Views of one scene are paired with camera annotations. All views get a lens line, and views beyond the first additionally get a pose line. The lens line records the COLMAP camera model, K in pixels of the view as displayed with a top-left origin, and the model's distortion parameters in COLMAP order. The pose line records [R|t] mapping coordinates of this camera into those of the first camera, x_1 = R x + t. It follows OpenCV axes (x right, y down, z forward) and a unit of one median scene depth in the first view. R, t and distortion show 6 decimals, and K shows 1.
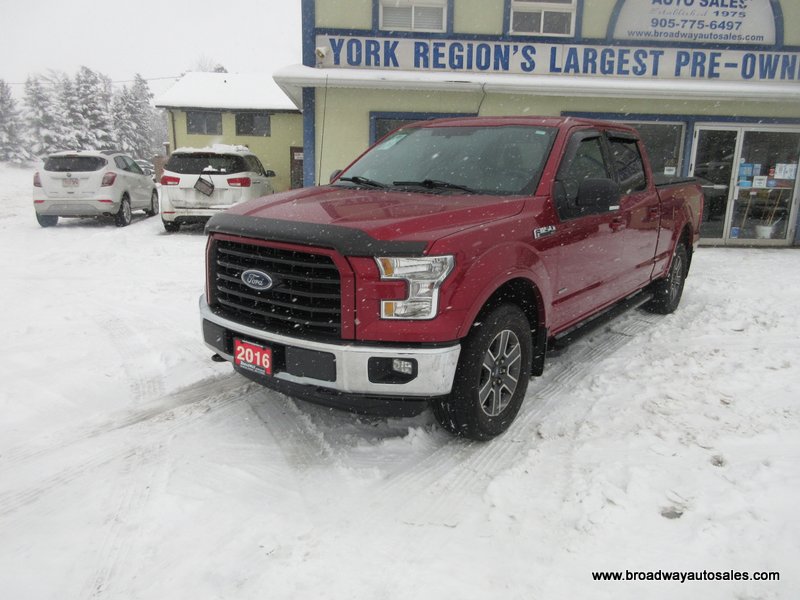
lens RADIAL K [[611.0, 0, 400.0], [0, 611.0, 300.0], [0, 0, 1]] dist [0.004857, -0.004363]
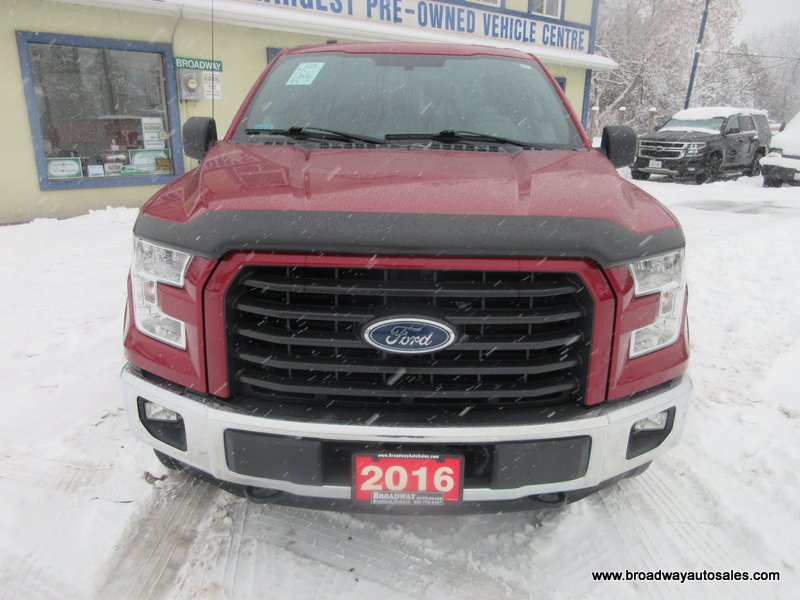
lens RADIAL K [[611.0, 0, 400.0], [0, 611.0, 300.0], [0, 0, 1]] dist [0.004857, -0.004363]
pose [[0.797990, -0.176922, 0.576117, -0.280491], [0.128625, 0.983911, 0.123992, -0.067160], [-0.588785, -0.024842, 0.807908, 0.312451]]
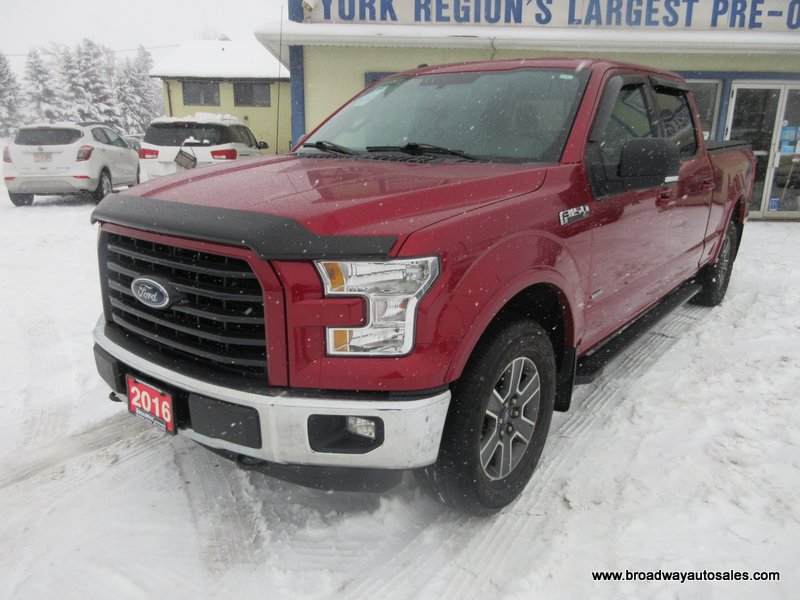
lens RADIAL K [[611.0, 0, 400.0], [0, 611.0, 300.0], [0, 0, 1]] dist [0.004857, -0.004363]
pose [[0.999779, -0.007620, -0.019574, 0.029350], [0.008464, 0.999023, 0.043378, -0.027444], [0.019225, -0.043534, 0.998867, 0.173585]]
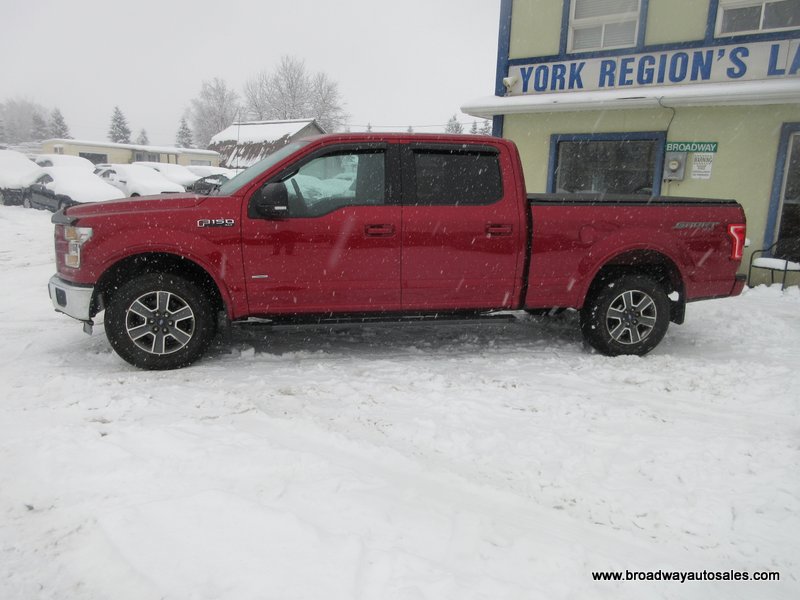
lens RADIAL K [[618.9, 0, 400.0], [0, 618.9, 300.0], [0, 0, 1]] dist [0.007835, 0.004065]
pose [[0.748112, 0.126988, -0.651308, 0.834296], [-0.160441, 0.987012, 0.008153, -0.015356], [0.643884, 0.098397, 0.758770, 0.167994]]
